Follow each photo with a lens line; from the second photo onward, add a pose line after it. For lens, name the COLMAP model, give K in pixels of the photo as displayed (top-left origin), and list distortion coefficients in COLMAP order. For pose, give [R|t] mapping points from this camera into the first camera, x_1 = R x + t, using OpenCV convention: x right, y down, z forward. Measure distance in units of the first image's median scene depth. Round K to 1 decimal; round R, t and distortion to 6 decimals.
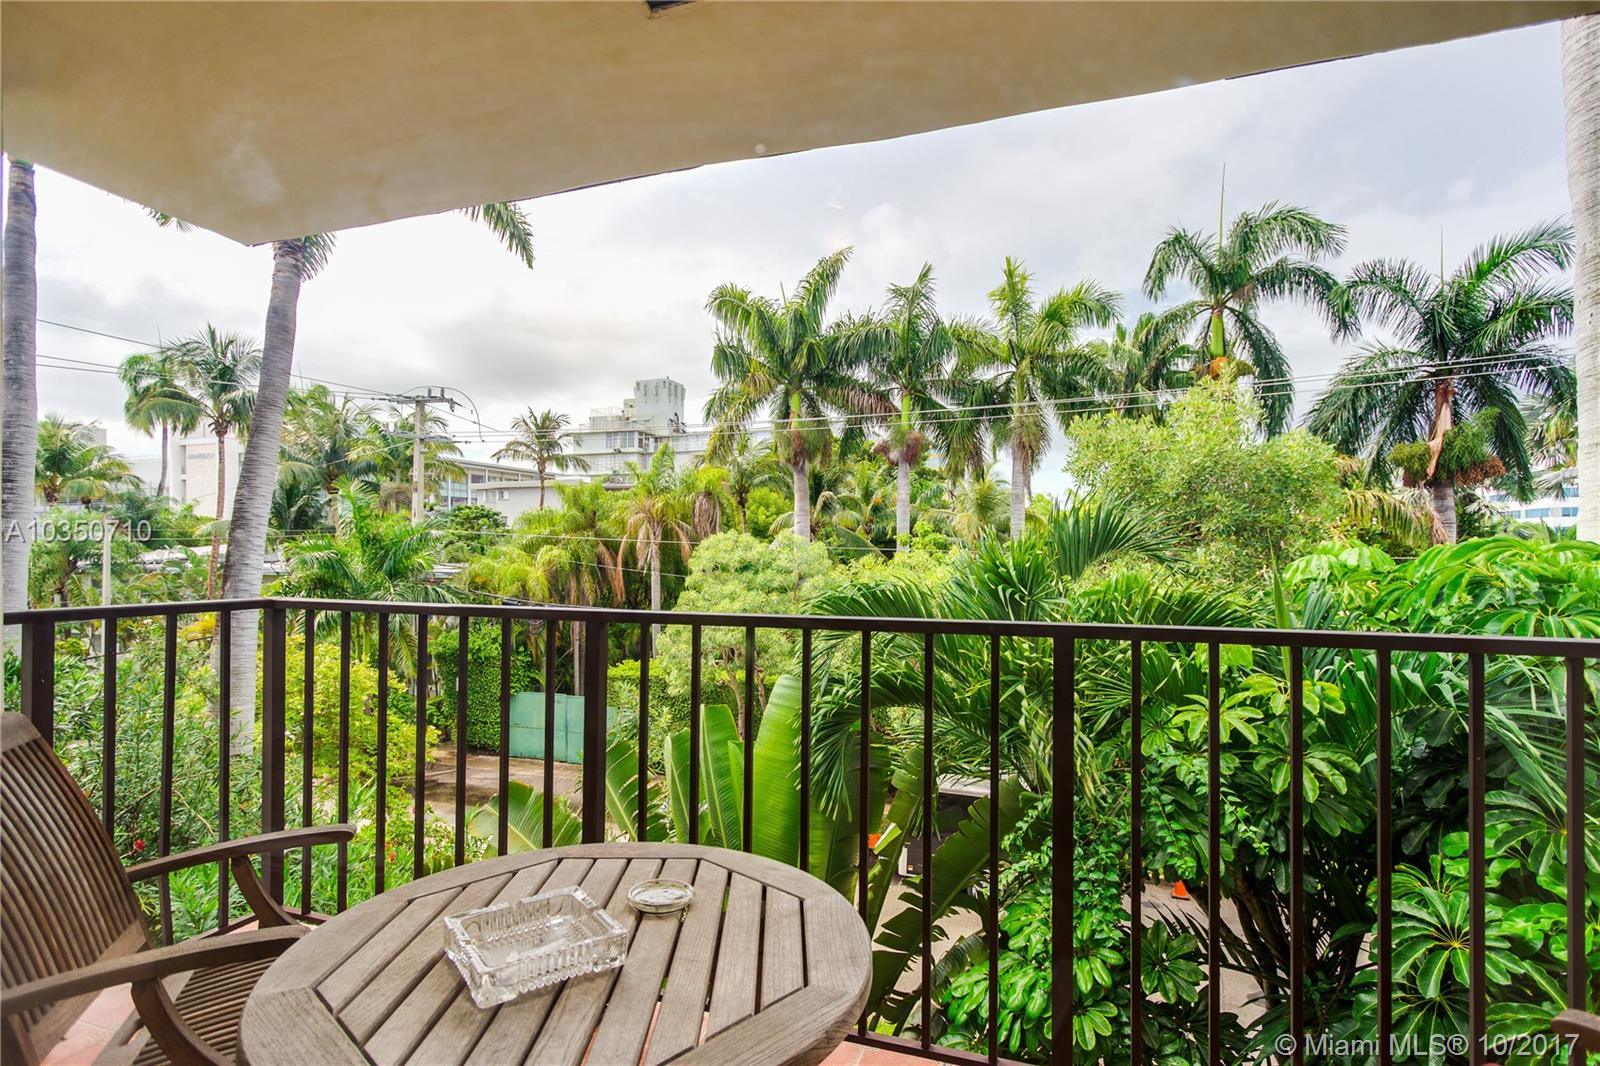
lens RADIAL K [[786.9, 0, 815.5], [0, 786.9, 538.6], [0, 0, 1]] dist [-0.002384, 0.001271]
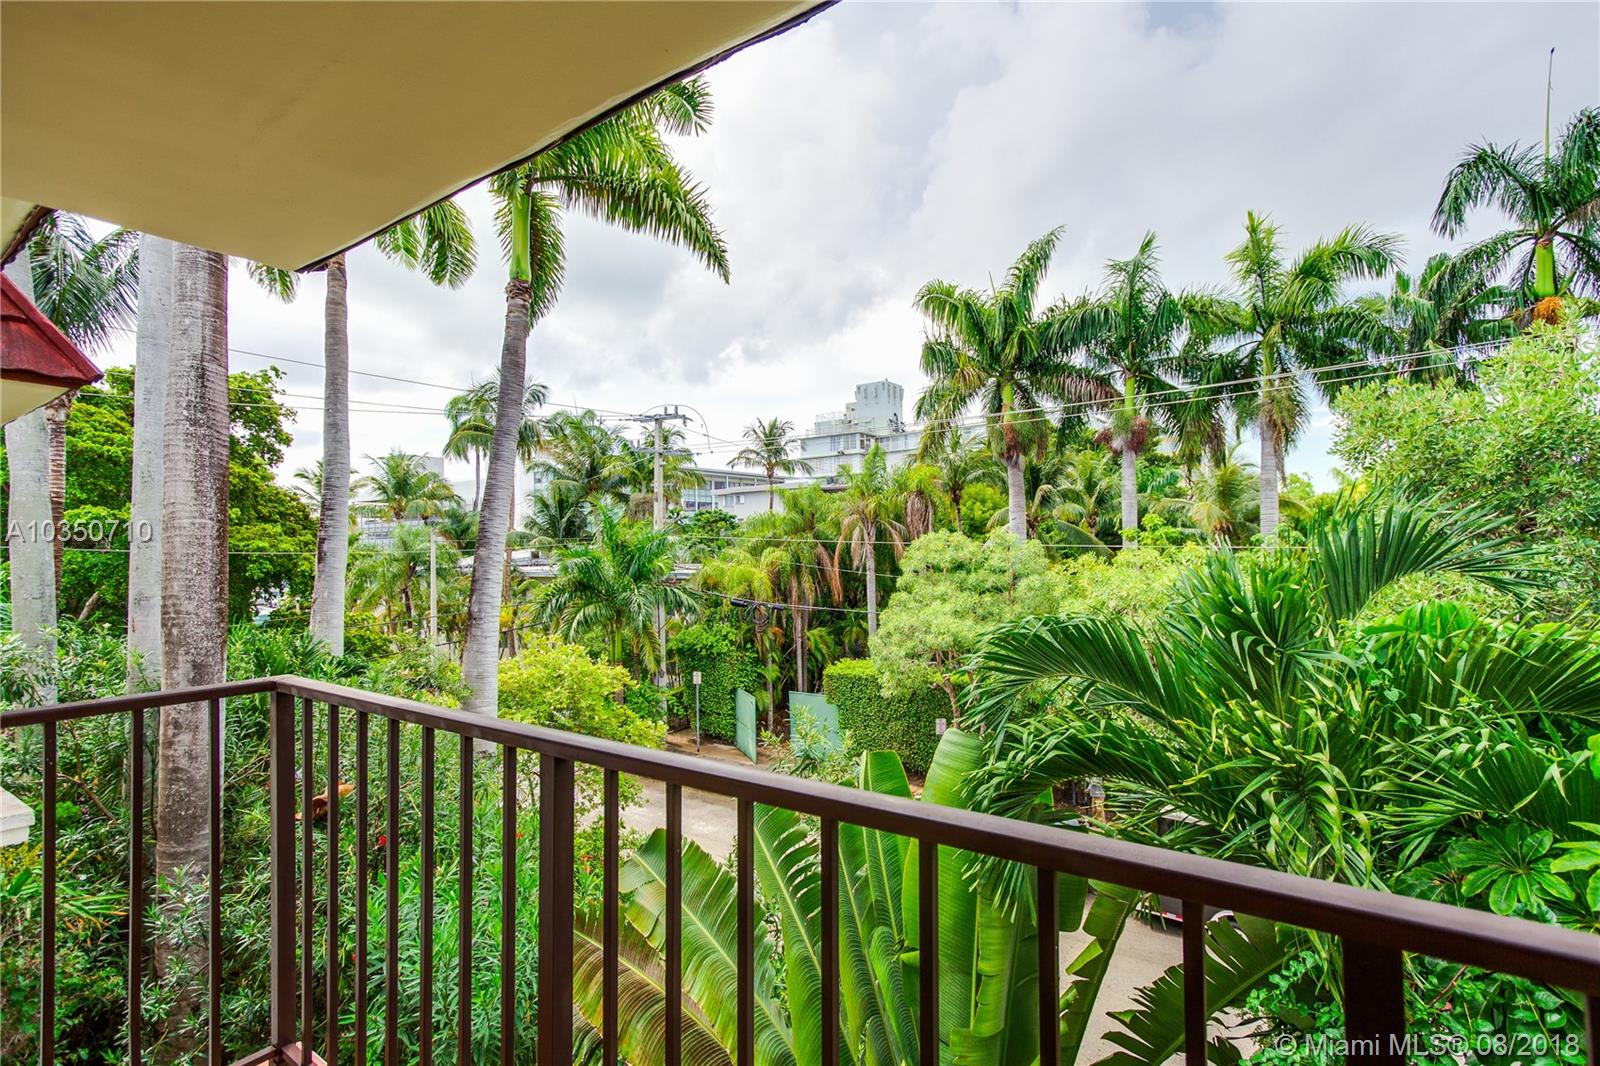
lens RADIAL K [[765.6, 0, 820.9], [0, 765.6, 531.8], [0, 0, 1]] dist [0.005550, 0.002646]
pose [[0.960803, -0.026517, -0.275961, 0.010399], [0.026071, 0.999646, -0.005286, -0.005943], [0.276003, -0.002116, 0.961154, 0.034581]]
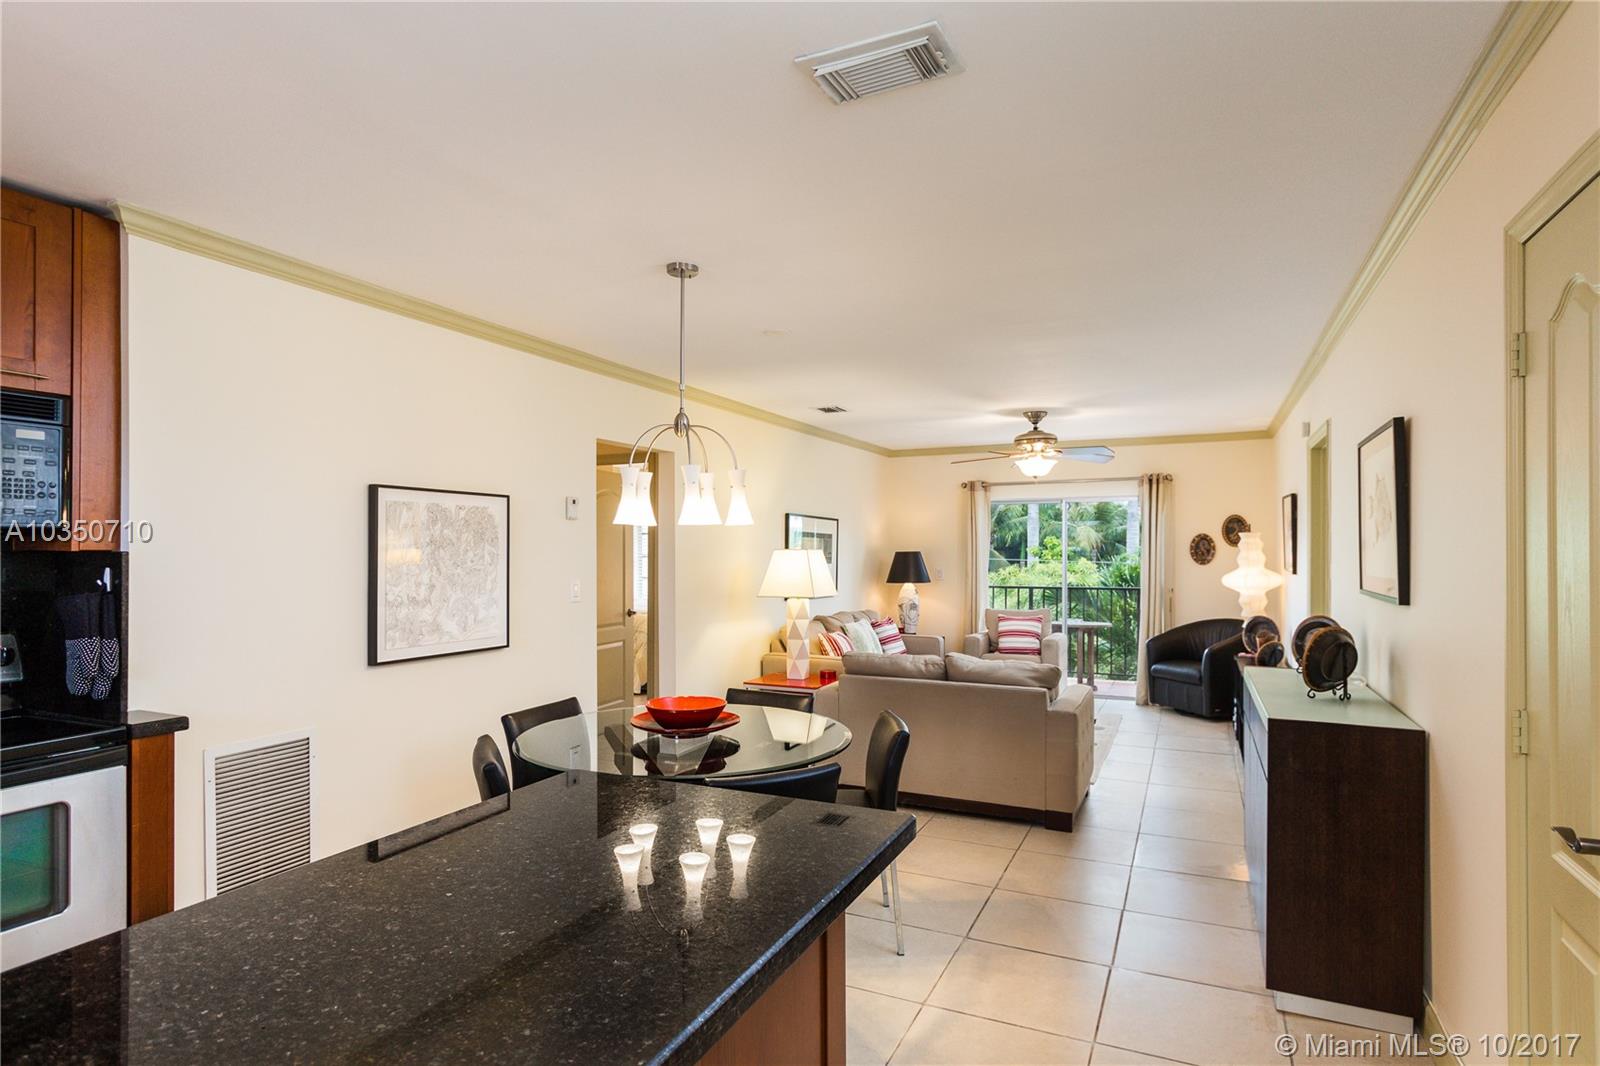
lens RADIAL K [[846.0, 0, 805.3], [0, 846.0, 541.5], [0, 0, 1]] dist [0.002541, -0.000115]
pose [[0.992807, -0.003317, -0.119678, -0.078103], [0.003473, 0.999993, 0.001094, -0.015289], [0.119674, -0.001501, 0.992812, -0.316525]]
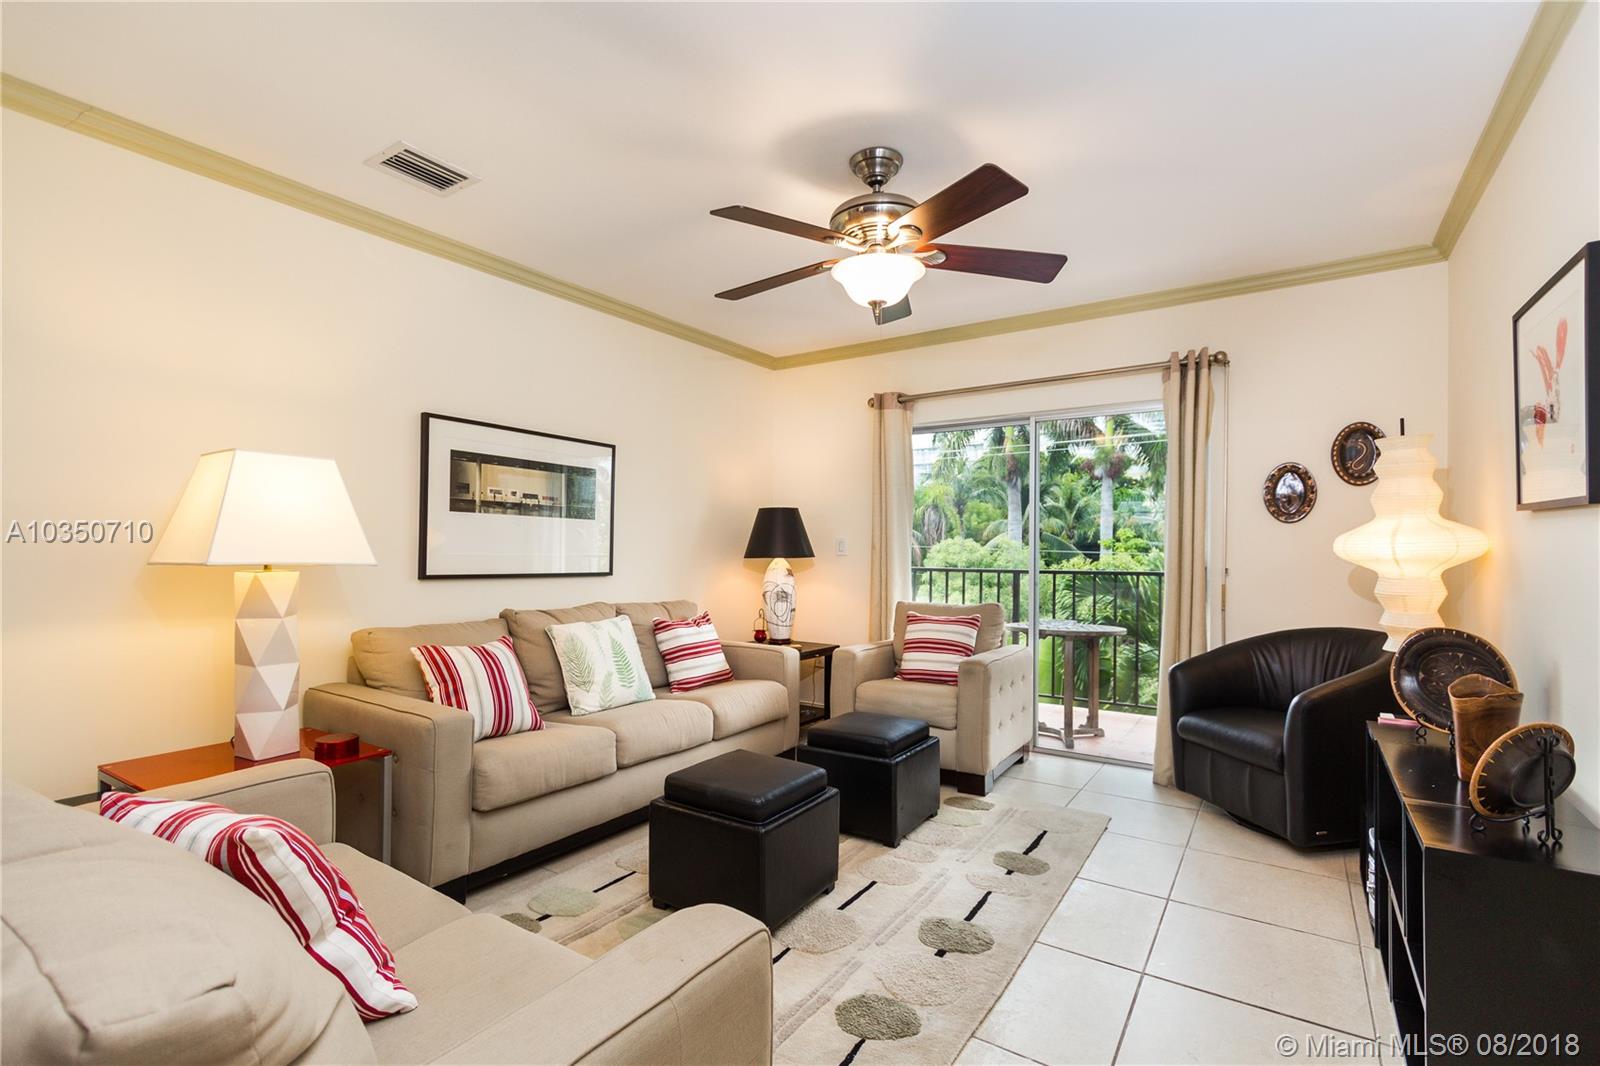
lens RADIAL K [[728.4, 0, 803.6], [0, 728.4, 544.5], [0, 0, 1]] dist [0.001509, -0.000237]
pose [[0.961617, -0.001717, -0.274389, -0.024010], [0.002783, 0.999990, 0.003498, -0.002953], [0.274380, -0.004127, 0.961612, -0.157144]]
